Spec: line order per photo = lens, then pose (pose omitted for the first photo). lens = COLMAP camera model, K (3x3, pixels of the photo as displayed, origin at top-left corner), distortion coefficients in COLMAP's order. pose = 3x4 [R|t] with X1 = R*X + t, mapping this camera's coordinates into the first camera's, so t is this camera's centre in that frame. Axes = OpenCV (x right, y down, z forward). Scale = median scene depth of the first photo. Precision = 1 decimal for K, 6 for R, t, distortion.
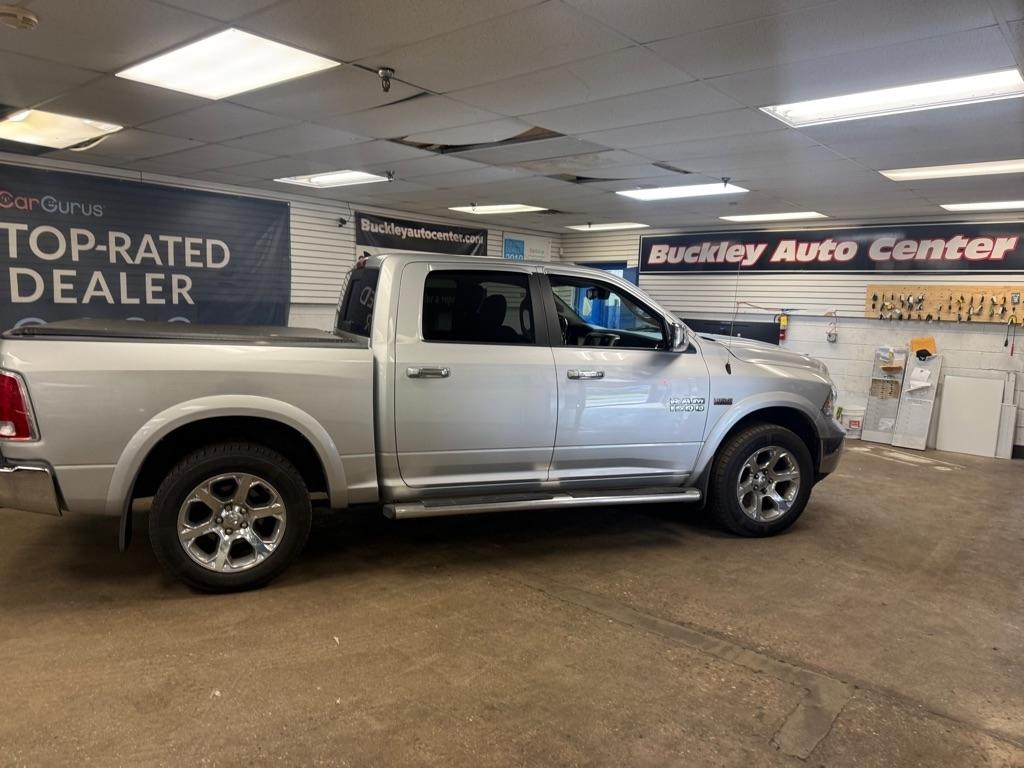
lens RADIAL K [[704.0, 0, 514.9], [0, 704.0, 392.7], [0, 0, 1]] dist [0.046317, -0.055845]
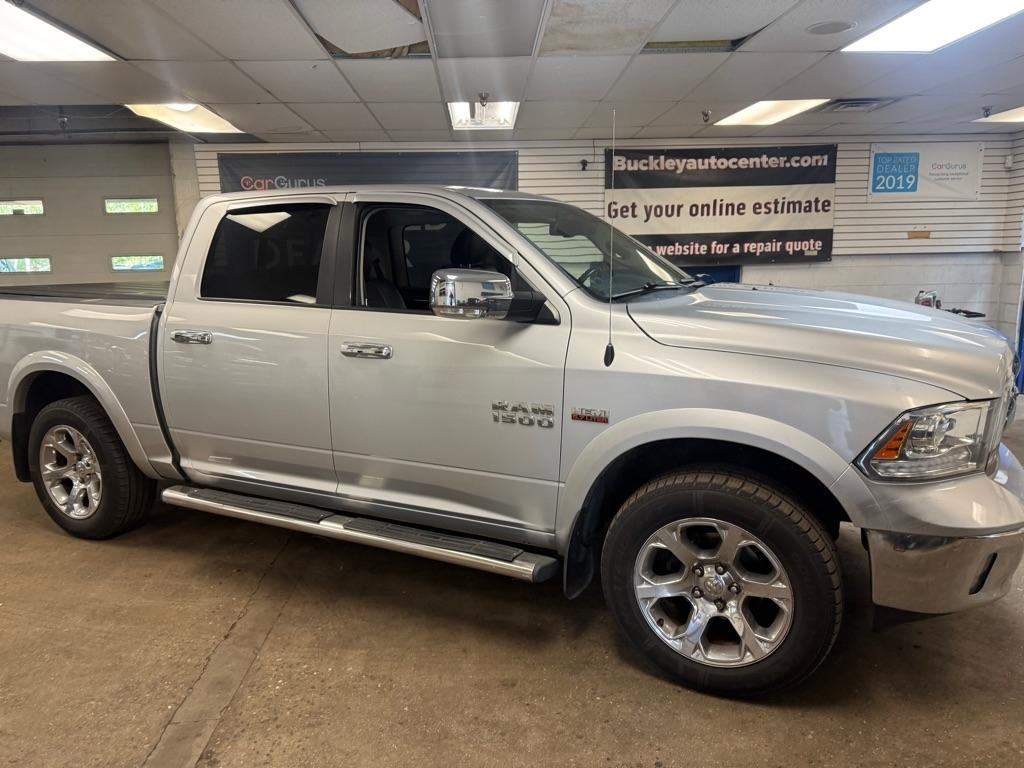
lens RADIAL K [[738.9, 0, 517.8], [0, 738.9, 387.1], [0, 0, 1]] dist [0.044575, -0.058526]
pose [[0.677836, 0.085432, -0.730233, 0.469076], [-0.058464, 0.996344, 0.062296, -0.028653], [0.732885, 0.000466, 0.680352, 0.406881]]
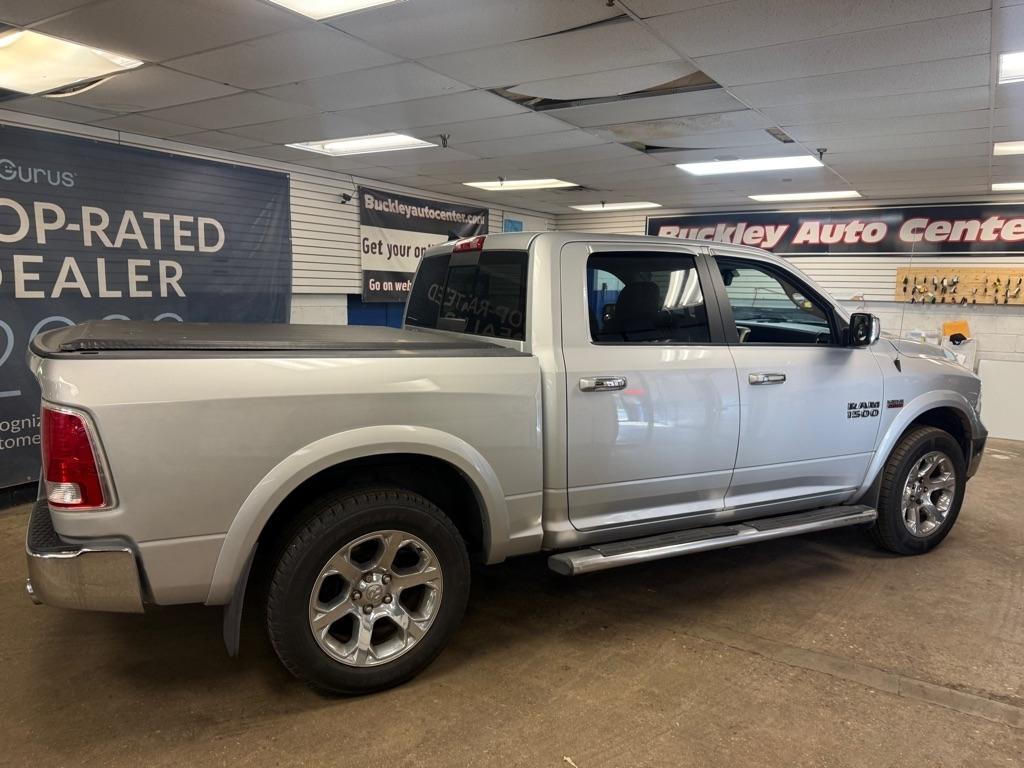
lens RADIAL K [[704.0, 0, 522.2], [0, 704.0, 390.1], [0, 0, 1]] dist [0.046317, -0.055845]
pose [[0.990516, -0.030024, 0.134075, -0.190385], [0.027672, 0.999429, 0.019368, -0.023614], [-0.134580, -0.015474, 0.990782, 0.143241]]
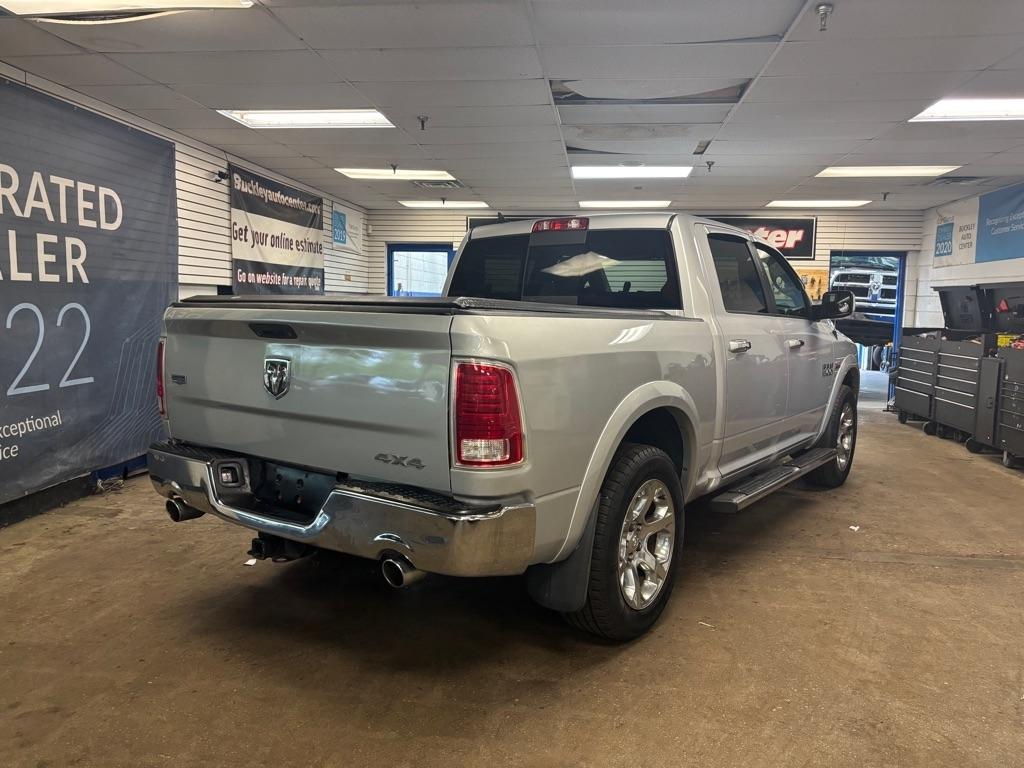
lens RADIAL K [[738.9, 0, 509.9], [0, 738.9, 390.4], [0, 0, 1]] dist [0.044575, -0.058526]
pose [[0.839055, -0.078652, 0.538331, -0.531988], [0.078675, 0.996635, 0.022988, -0.009968], [-0.538328, 0.023065, 0.842420, 0.213003]]
